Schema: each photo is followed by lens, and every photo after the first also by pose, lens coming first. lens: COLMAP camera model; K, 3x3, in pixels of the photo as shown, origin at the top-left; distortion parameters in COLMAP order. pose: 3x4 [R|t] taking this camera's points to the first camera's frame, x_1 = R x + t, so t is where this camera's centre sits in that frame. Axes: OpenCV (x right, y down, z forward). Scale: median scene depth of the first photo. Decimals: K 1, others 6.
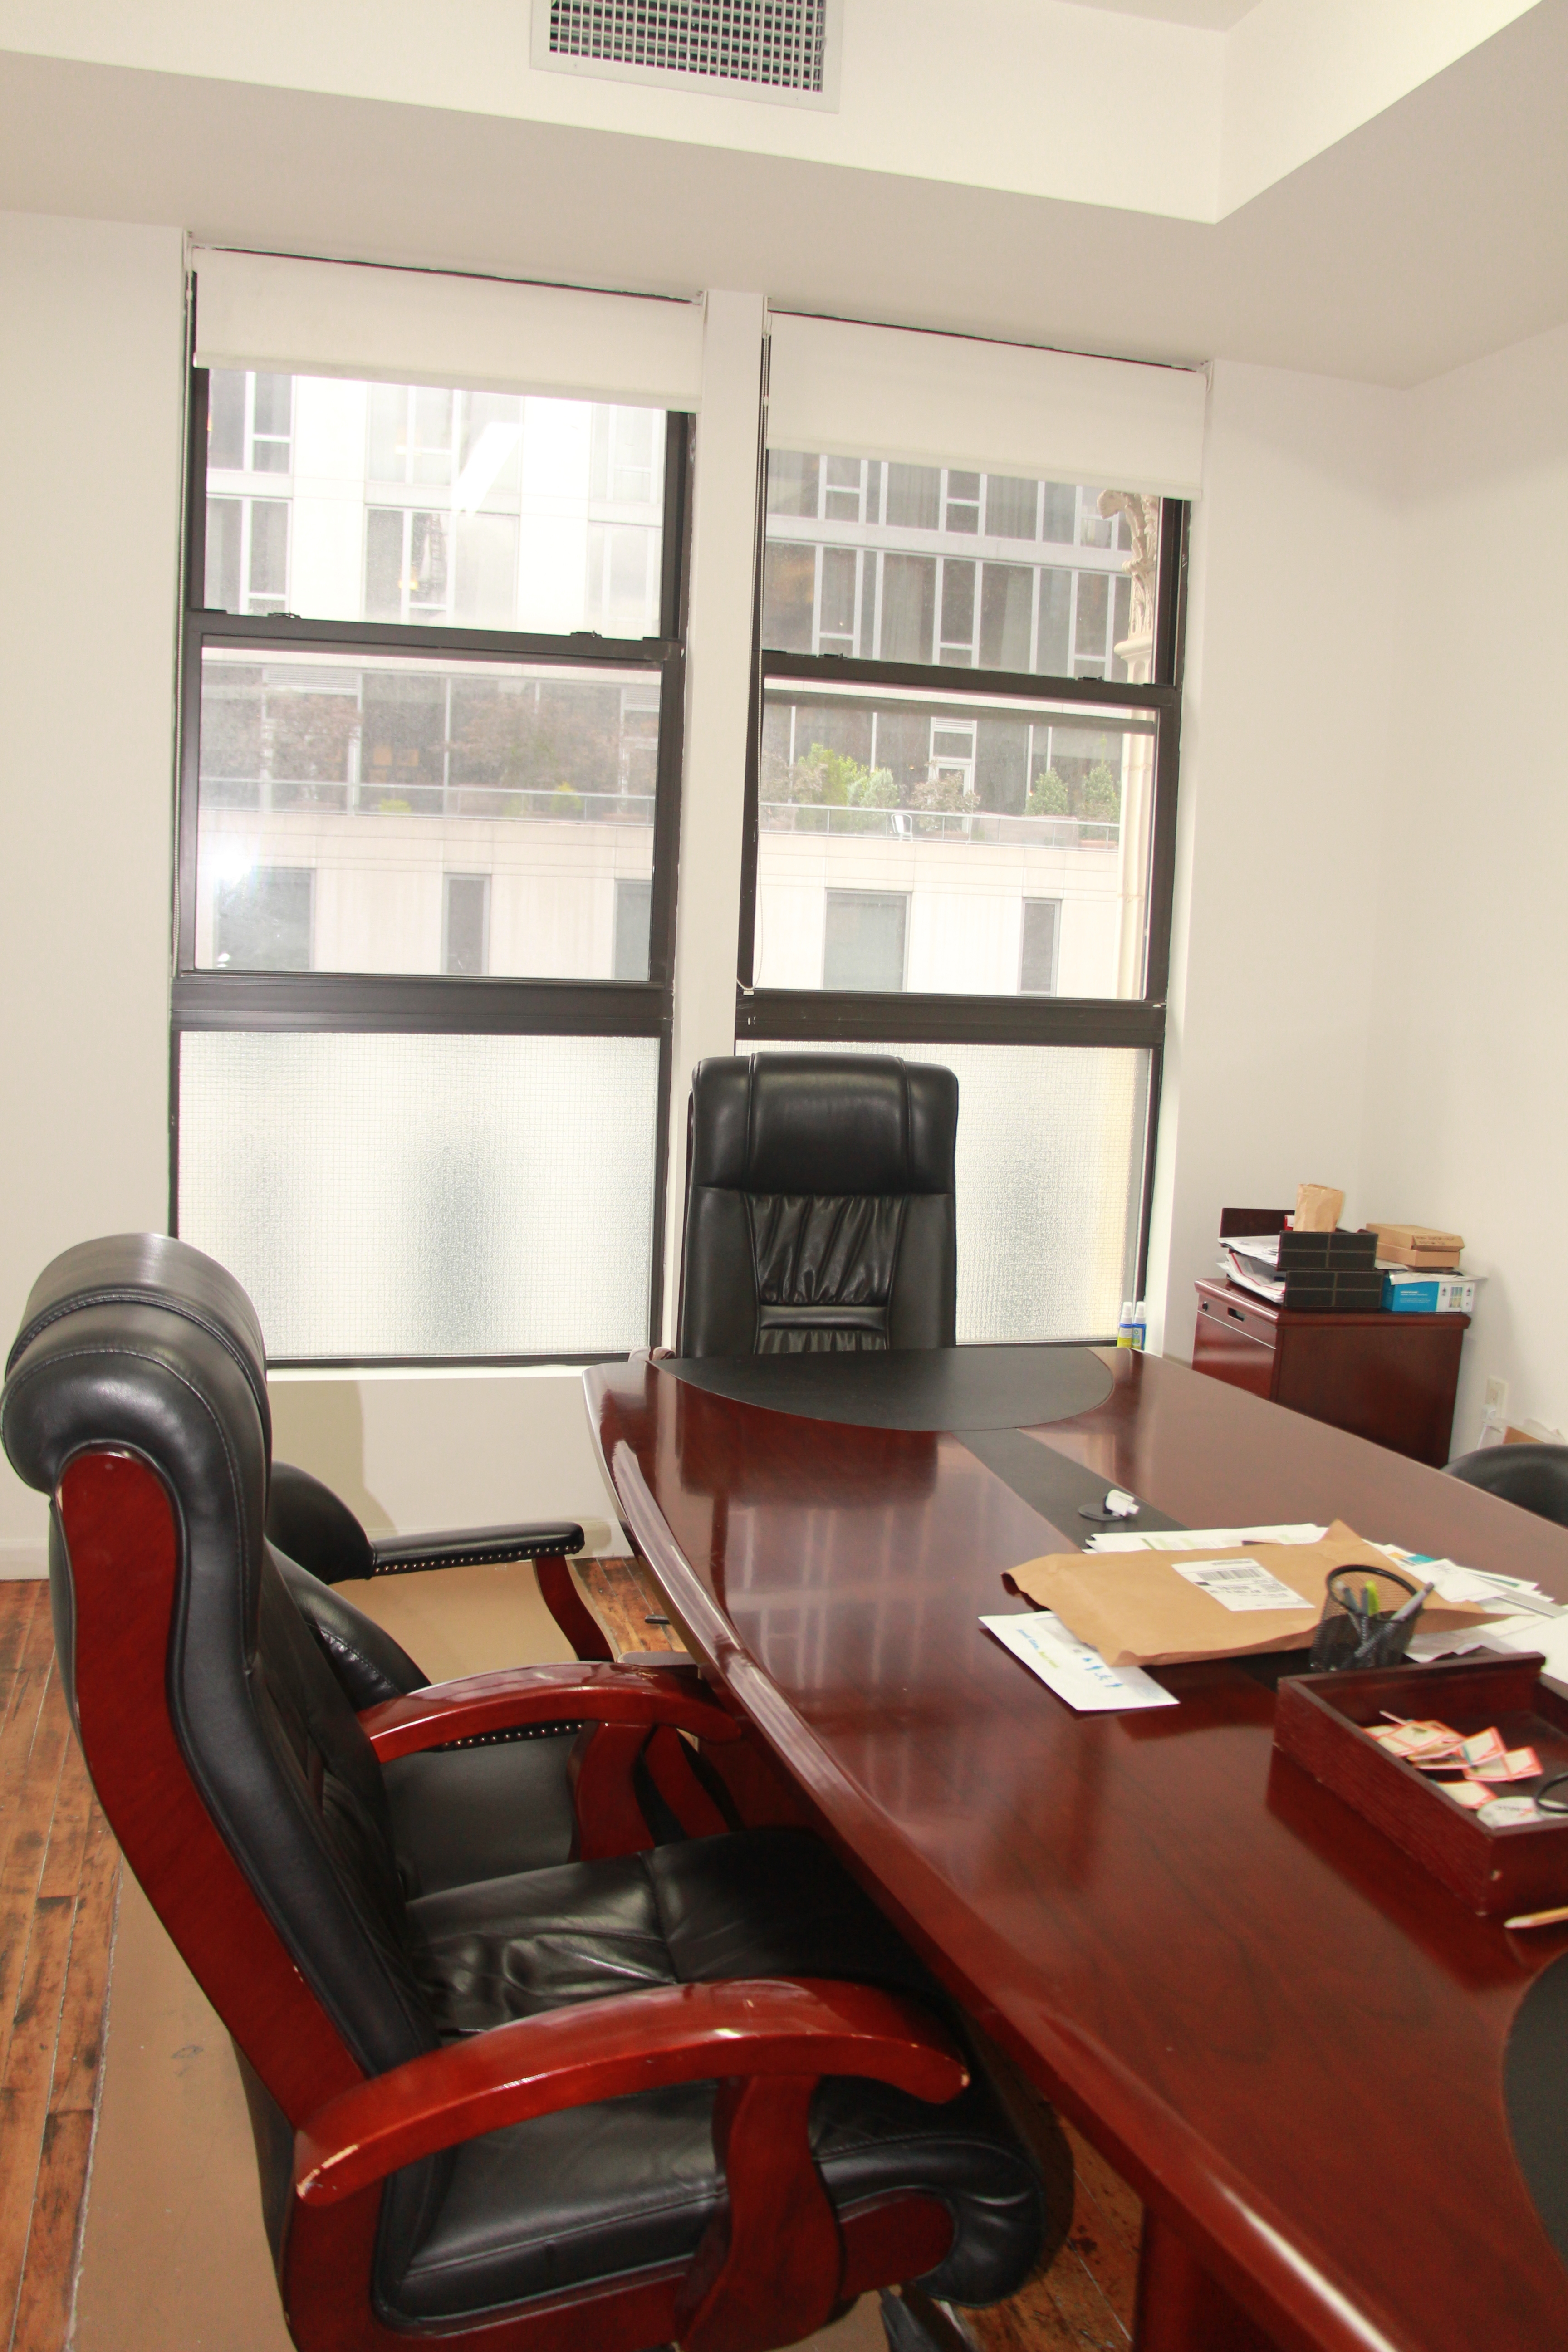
lens RADIAL K [[1928.1, 0, 784.0], [0, 1928.1, 1176.0], [0, 0, 1]] dist [-0.108138, 0.001743]
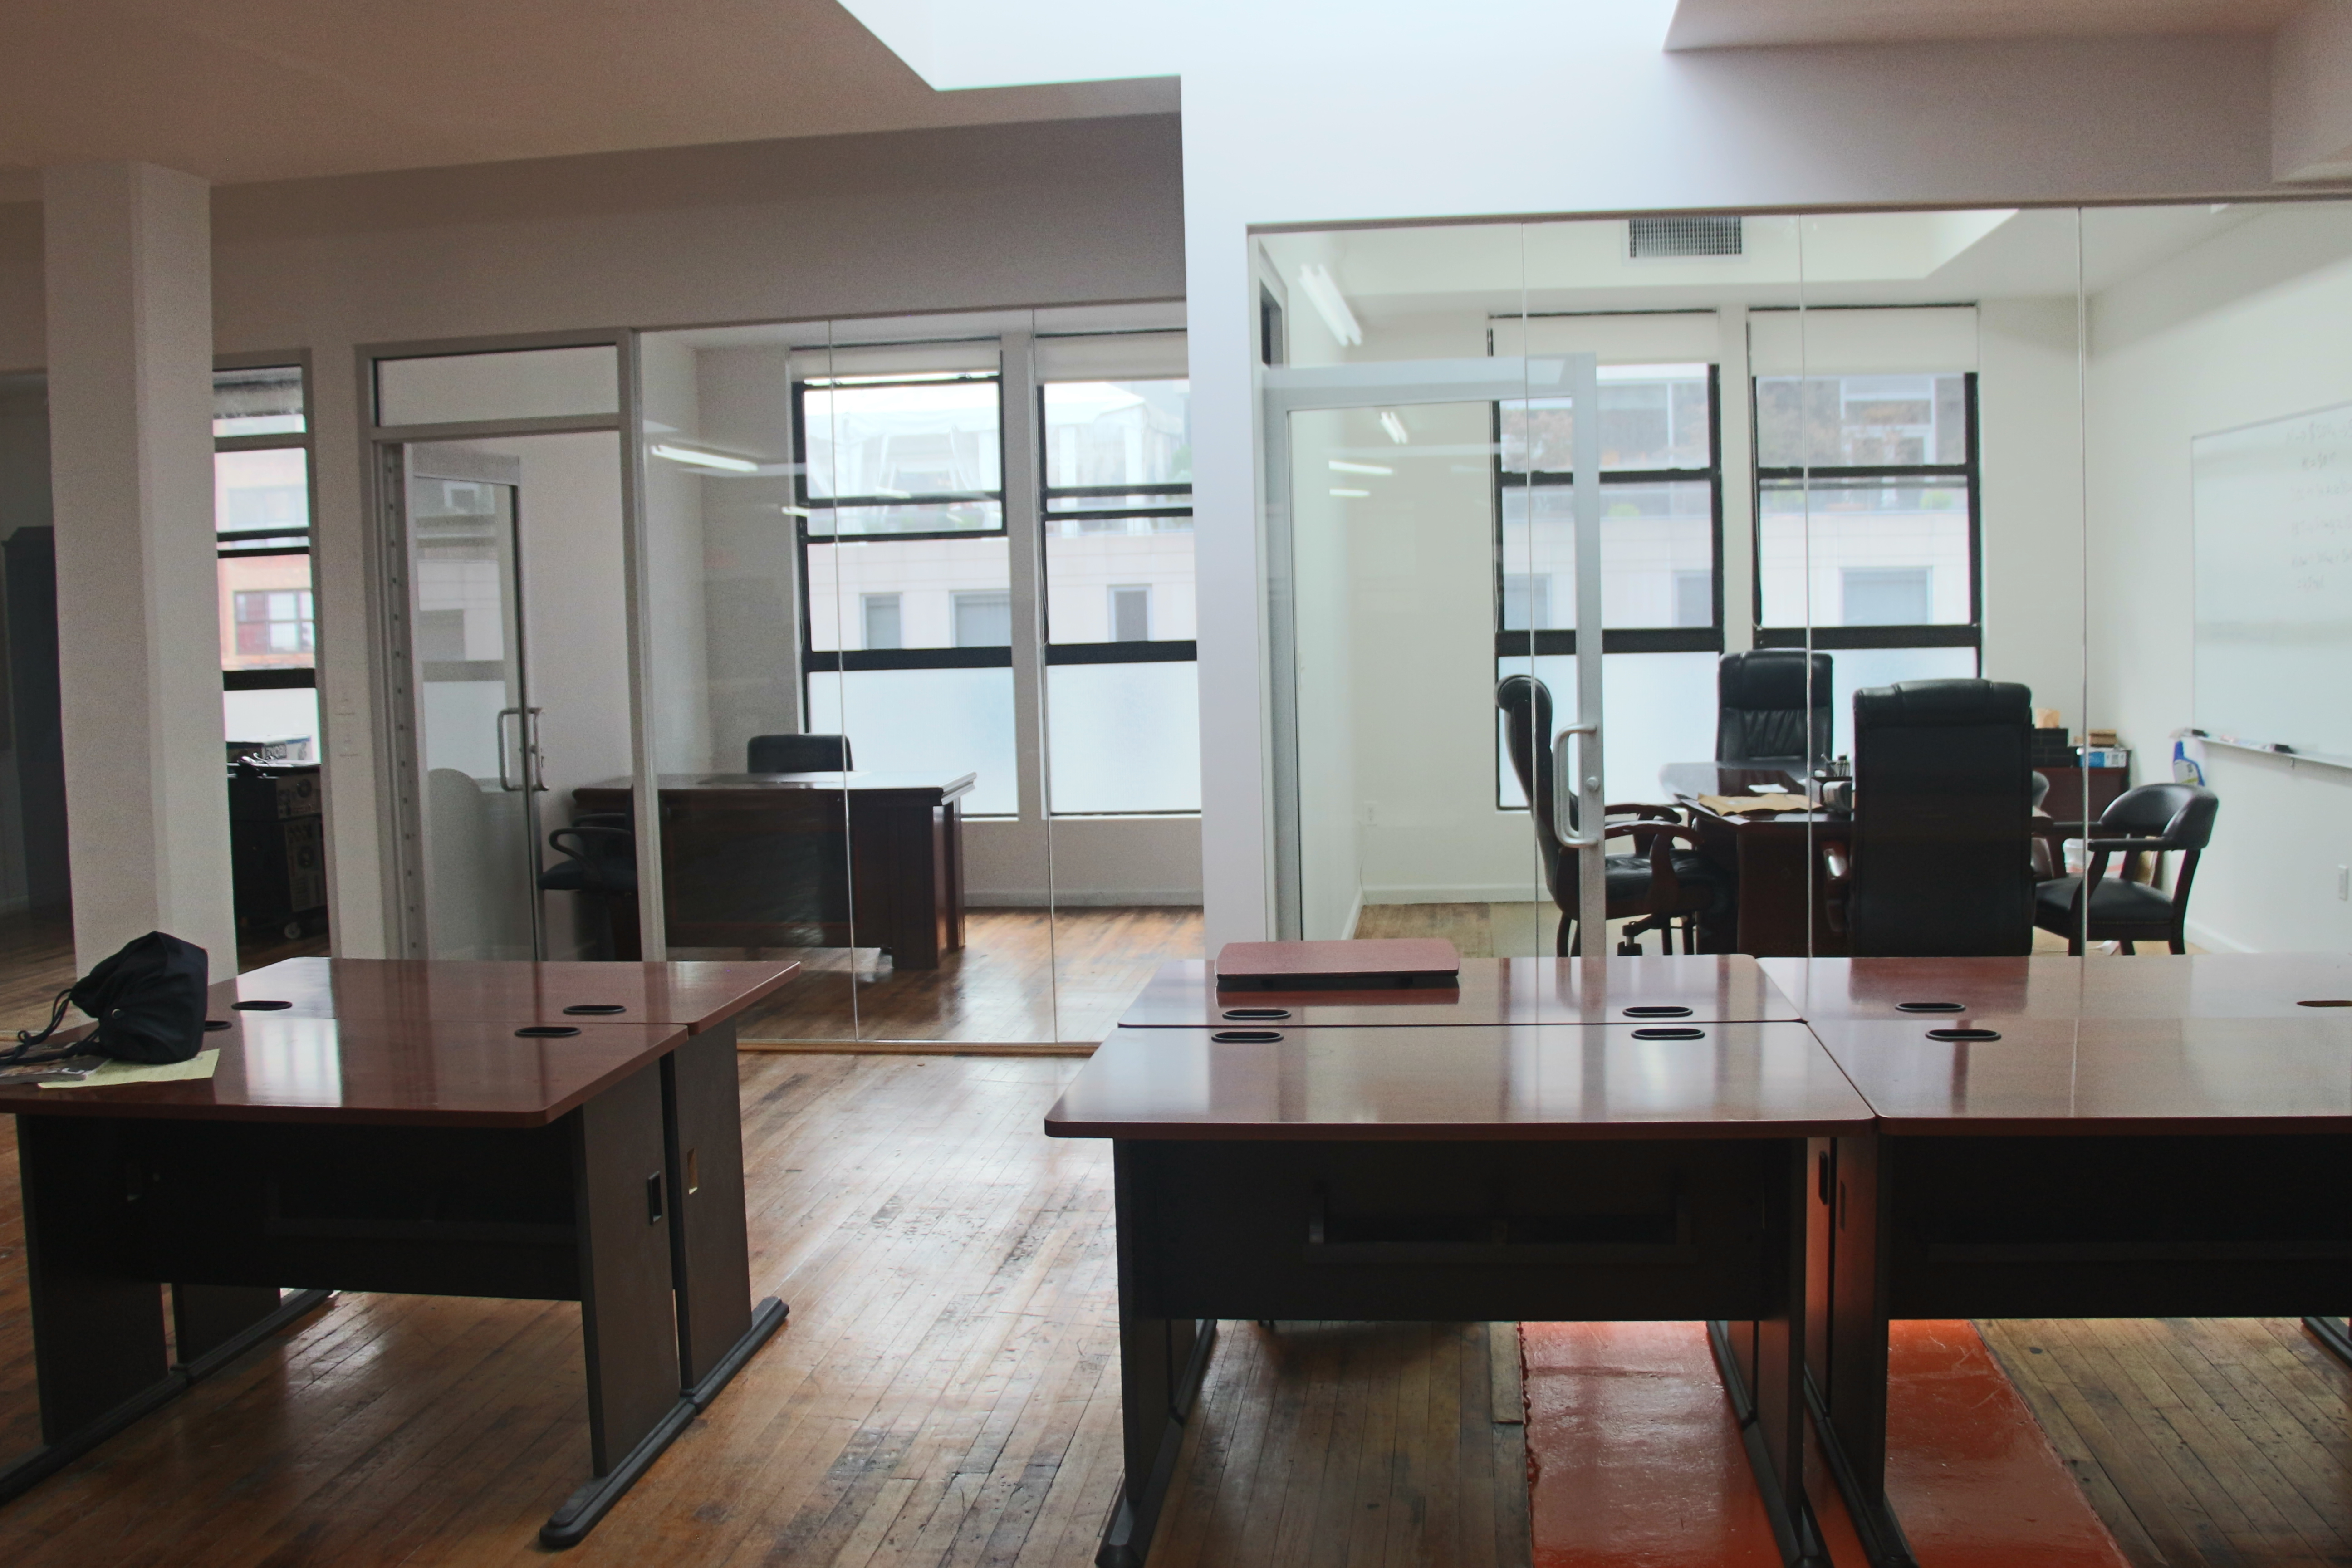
lens RADIAL K [[2405.3, 0, 1176.0], [0, 2405.3, 784.0], [0, 0, 1]] dist [-0.227178, 0.002160]
pose [[0.921208, -0.042909, -0.386698, 0.390428], [0.016662, 0.997339, -0.070976, 0.249038], [0.388714, 0.058940, 0.919471, -1.637244]]
